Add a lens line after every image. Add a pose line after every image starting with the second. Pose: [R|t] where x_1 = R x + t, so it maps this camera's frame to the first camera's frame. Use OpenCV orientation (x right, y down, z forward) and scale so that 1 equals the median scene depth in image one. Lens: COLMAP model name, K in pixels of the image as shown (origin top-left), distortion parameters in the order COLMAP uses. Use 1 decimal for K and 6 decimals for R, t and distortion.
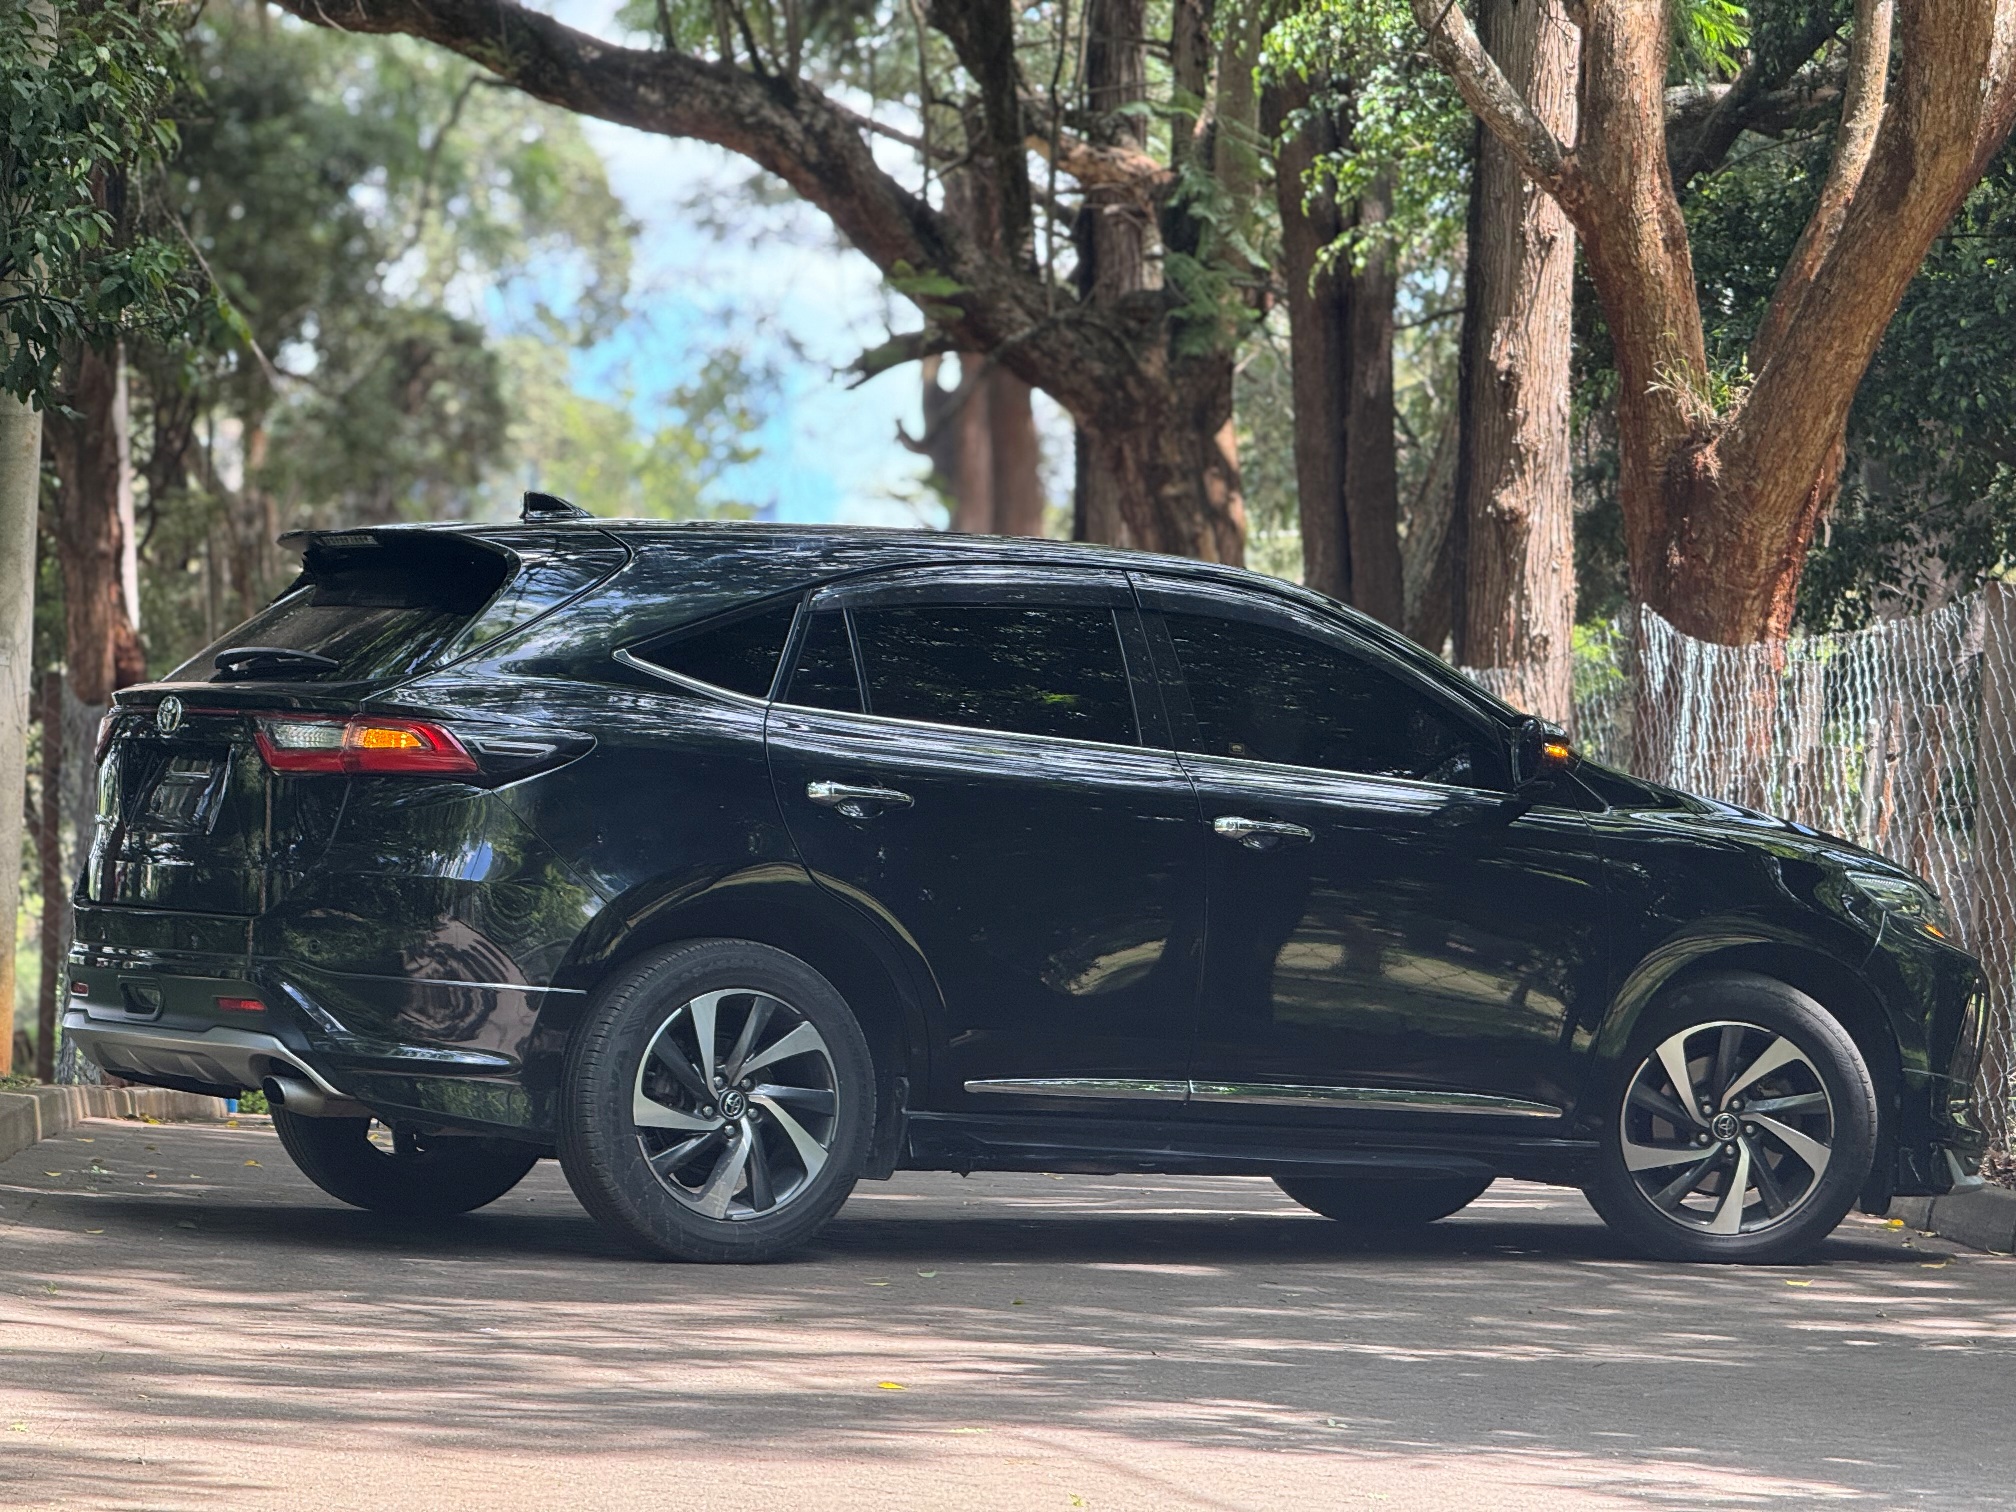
lens RADIAL K [[7046.9, 0, 1008.7], [0, 7046.9, 753.8], [0, 0, 1]] dist [0.368204, 0.000000]
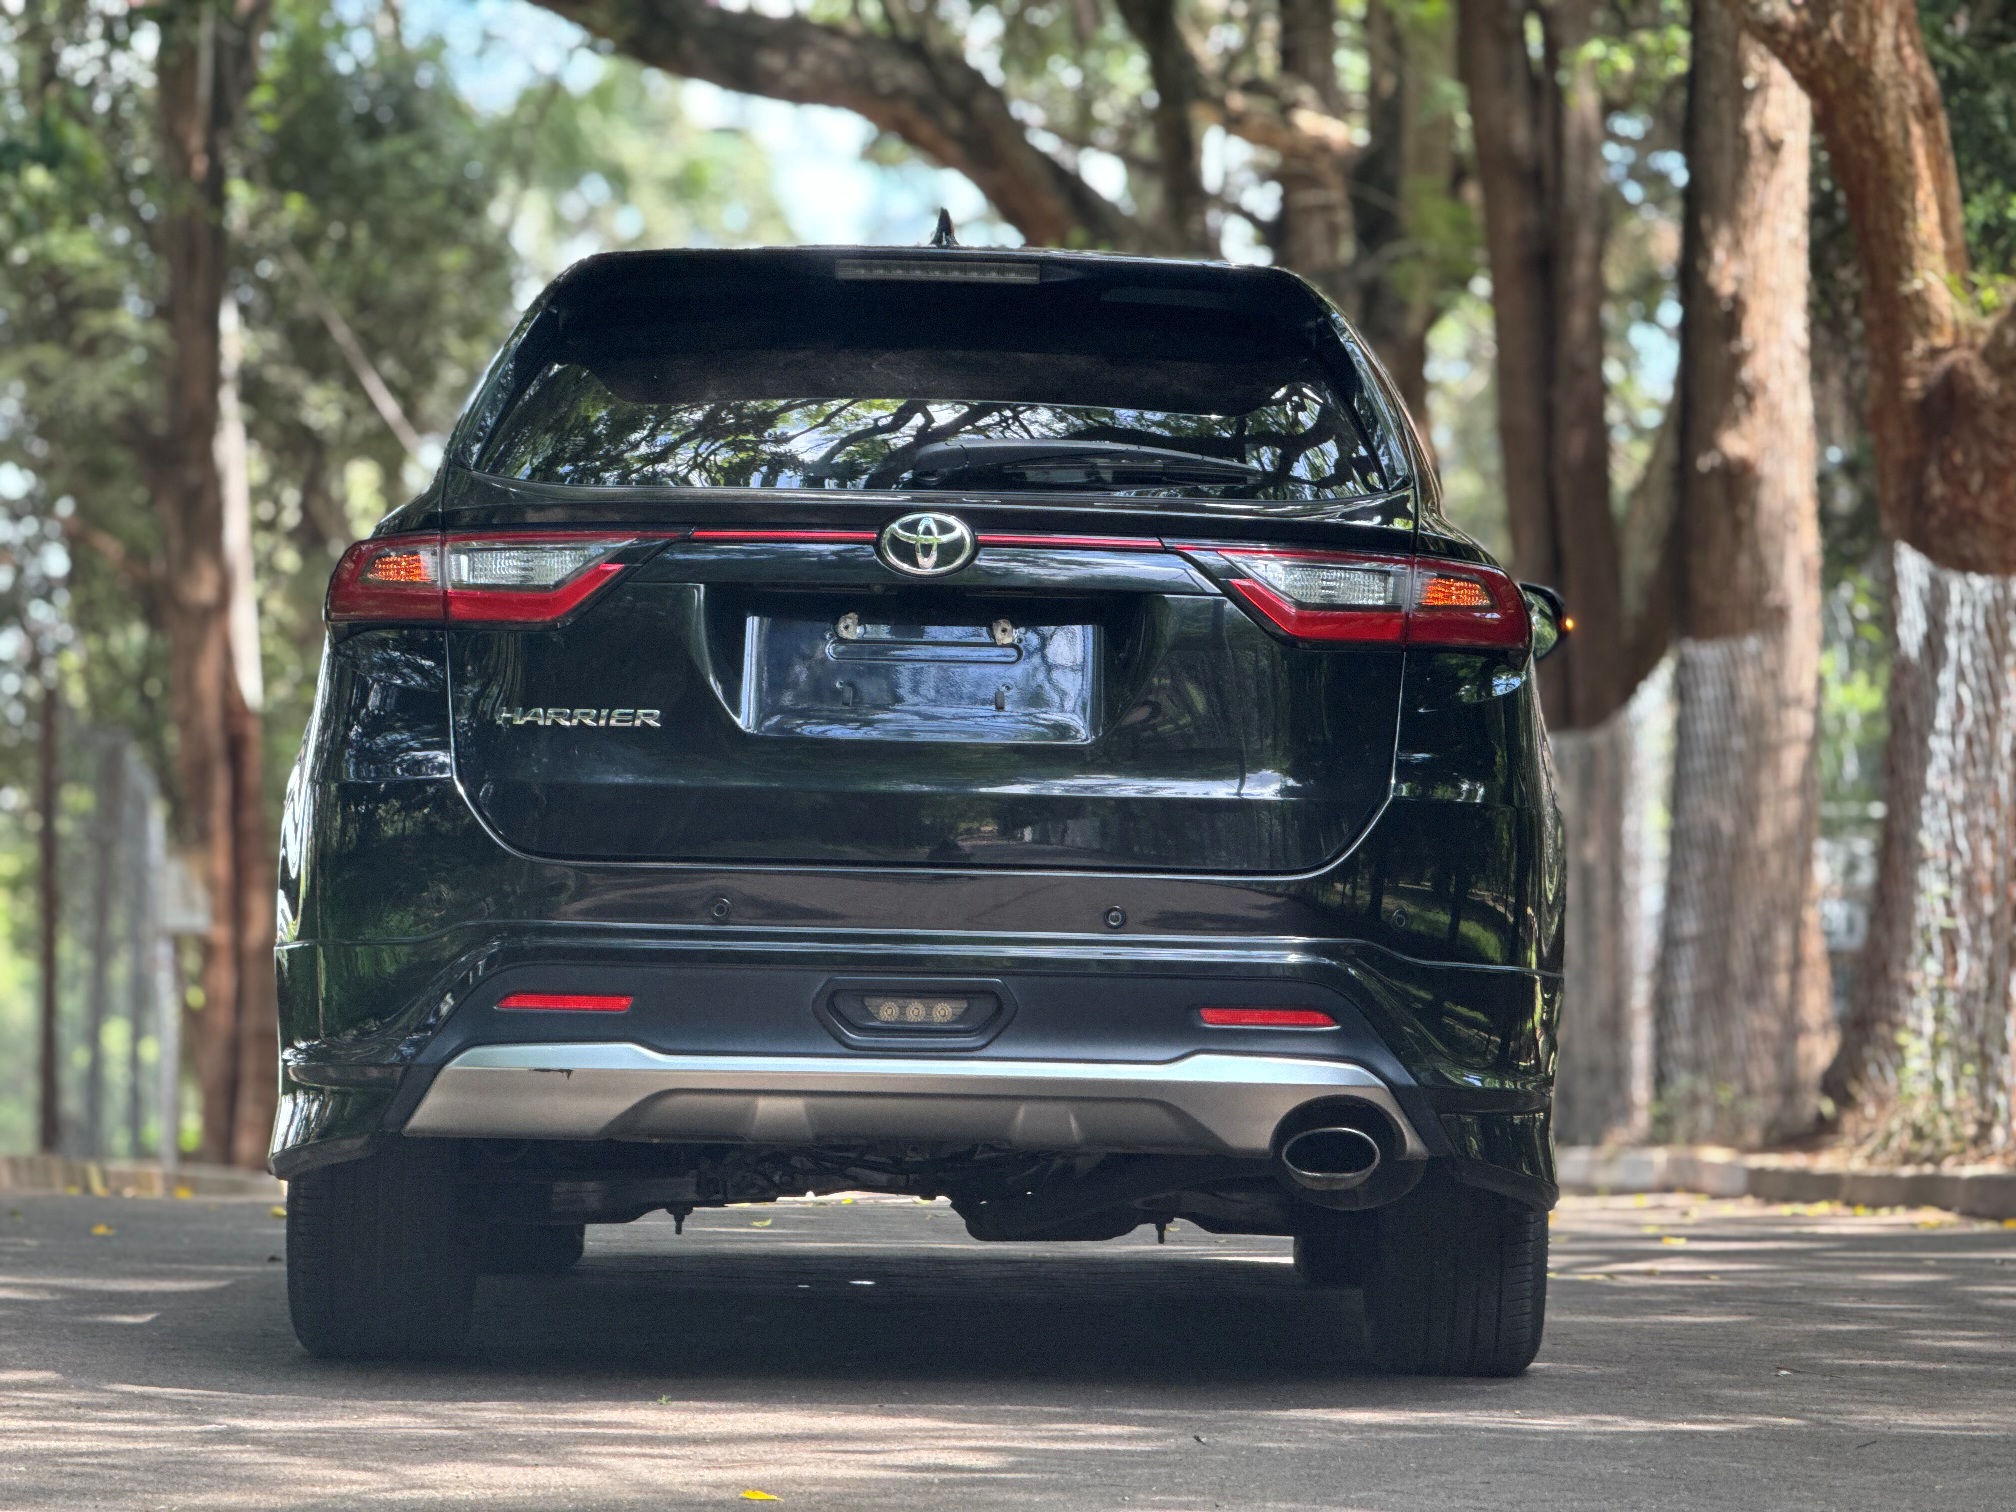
lens RADIAL K [[7046.9, 0, 1005.9], [0, 7046.9, 757.4], [0, 0, 1]] dist [0.368204, 0.000000]
pose [[0.999123, -0.019884, -0.036851, 0.013504], [0.019293, 0.999681, -0.016317, 0.013831], [0.037164, 0.015592, 0.999188, 0.143671]]
